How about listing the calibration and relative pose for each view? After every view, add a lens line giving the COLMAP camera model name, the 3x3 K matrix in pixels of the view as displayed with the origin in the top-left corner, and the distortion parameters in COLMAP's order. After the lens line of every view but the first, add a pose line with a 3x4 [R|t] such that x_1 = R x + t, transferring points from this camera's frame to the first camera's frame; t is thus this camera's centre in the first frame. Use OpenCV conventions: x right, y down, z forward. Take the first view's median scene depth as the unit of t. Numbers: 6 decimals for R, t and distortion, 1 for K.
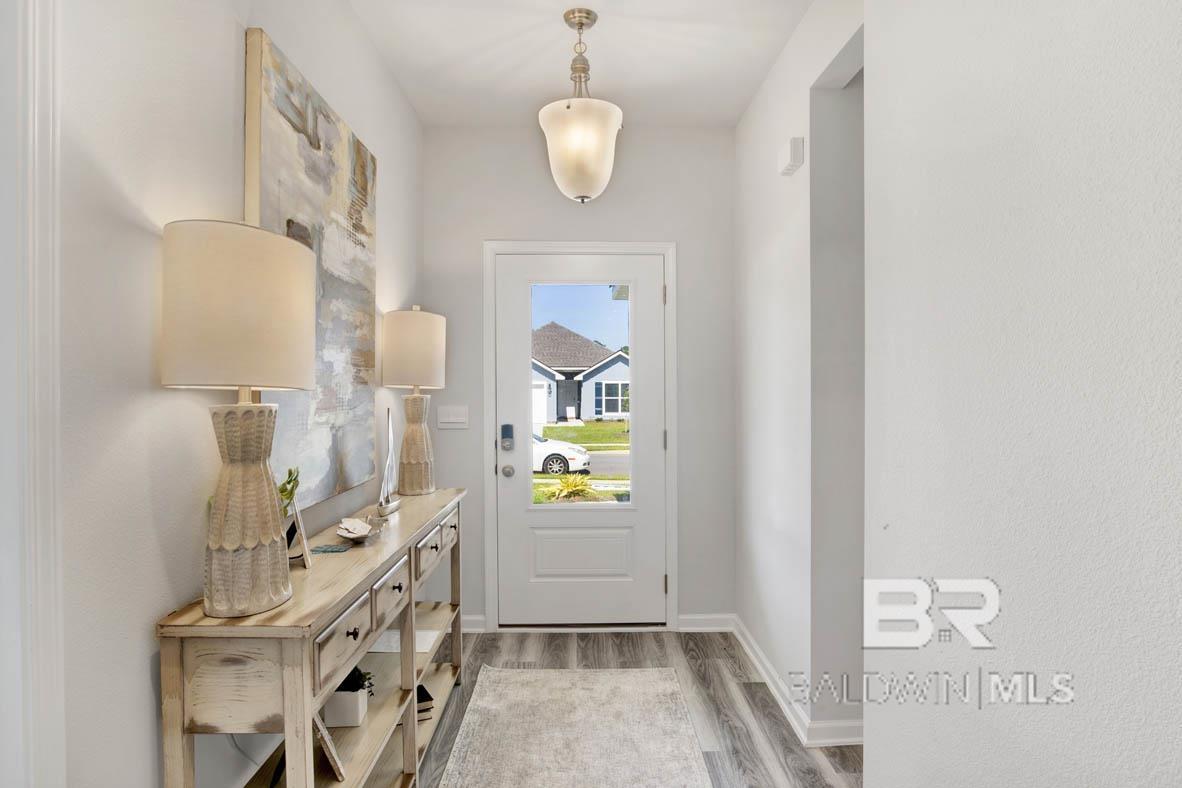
lens RADIAL K [[730.0, 0, 591.9], [0, 730.0, 393.5], [0, 0, 1]] dist [-0.000615, -0.000047]
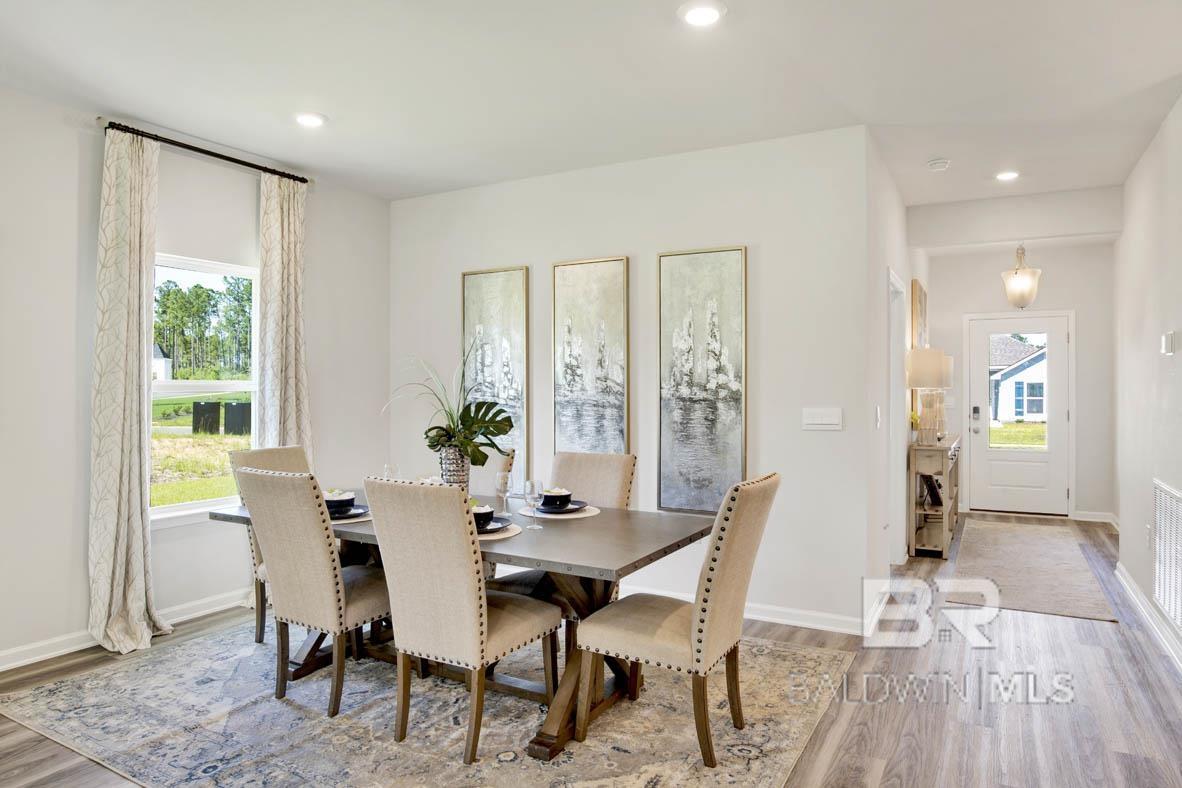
lens RADIAL K [[759.7, 0, 599.2], [0, 759.7, 393.2], [0, 0, 1]] dist [-0.030779, -0.003143]
pose [[0.878439, 0.001578, -0.477852, -0.003627], [-0.001725, 0.999999, 0.000130, 0.000721], [0.477851, 0.000711, 0.878441, -0.123501]]
